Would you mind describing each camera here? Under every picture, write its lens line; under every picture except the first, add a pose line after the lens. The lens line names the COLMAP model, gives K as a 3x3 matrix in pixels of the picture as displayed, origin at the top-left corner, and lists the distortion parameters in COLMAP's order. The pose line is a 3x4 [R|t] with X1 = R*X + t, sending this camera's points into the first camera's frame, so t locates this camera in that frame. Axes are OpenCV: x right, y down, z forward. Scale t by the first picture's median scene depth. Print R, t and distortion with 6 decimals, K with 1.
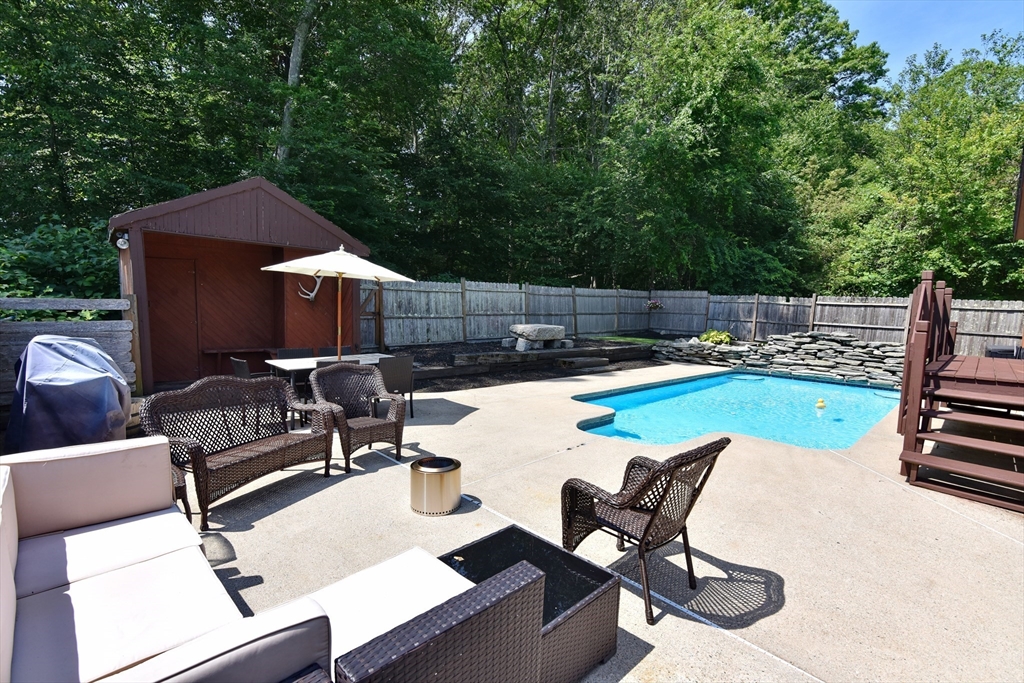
lens RADIAL K [[471.4, 0, 511.0], [0, 471.4, 350.6], [0, 0, 1]] dist [-0.019657, 0.001515]
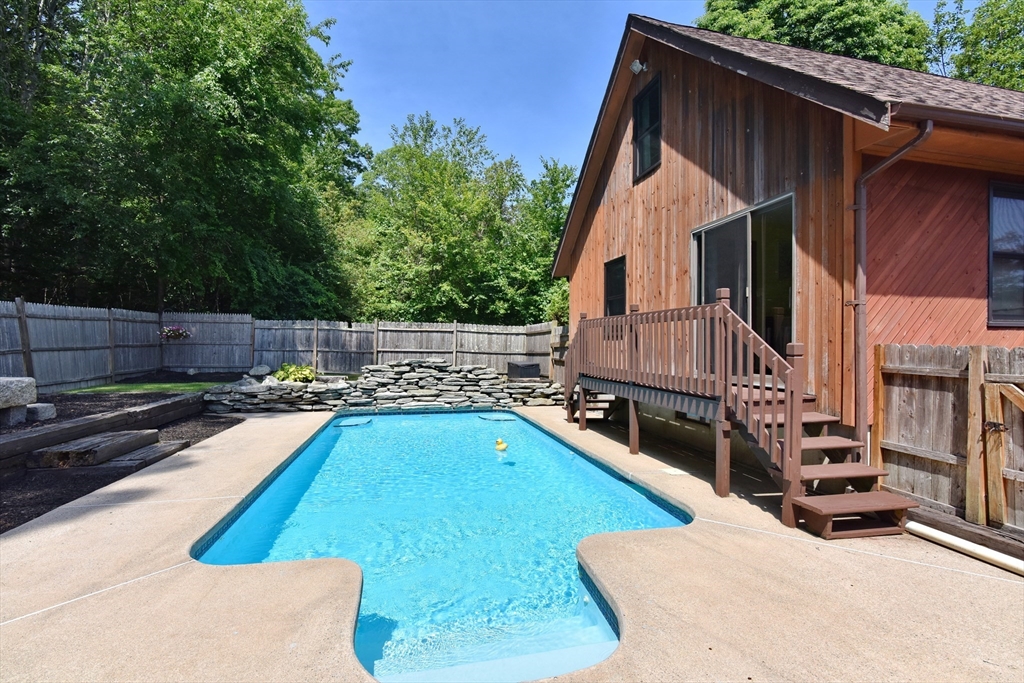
lens RADIAL K [[471.4, 0, 511.0], [0, 471.4, 350.6], [0, 0, 1]] dist [-0.019657, 0.001515]
pose [[0.514339, -0.040695, 0.856621, -0.047080], [0.091937, 0.995734, -0.007898, -0.034327], [-0.852644, 0.082817, 0.515886, 0.381729]]
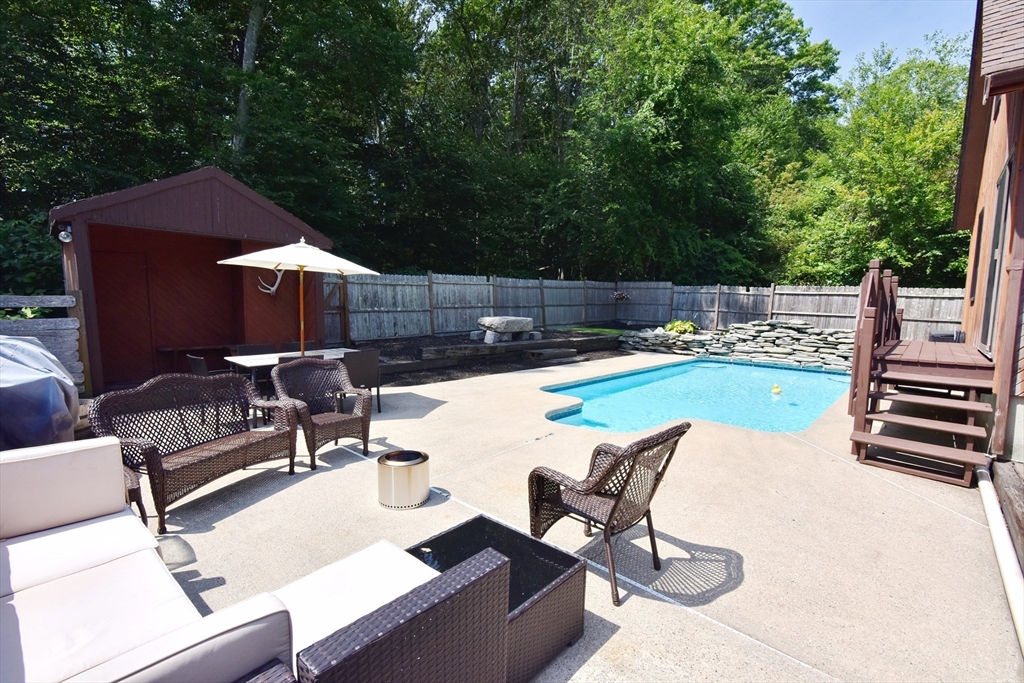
lens RADIAL K [[471.4, 0, 511.0], [0, 471.4, 350.6], [0, 0, 1]] dist [-0.019657, 0.001515]
pose [[0.997783, -0.018313, 0.063982, 0.002049], [0.017343, 0.999727, 0.015681, 0.000963], [-0.064252, -0.014537, 0.997828, -0.000544]]
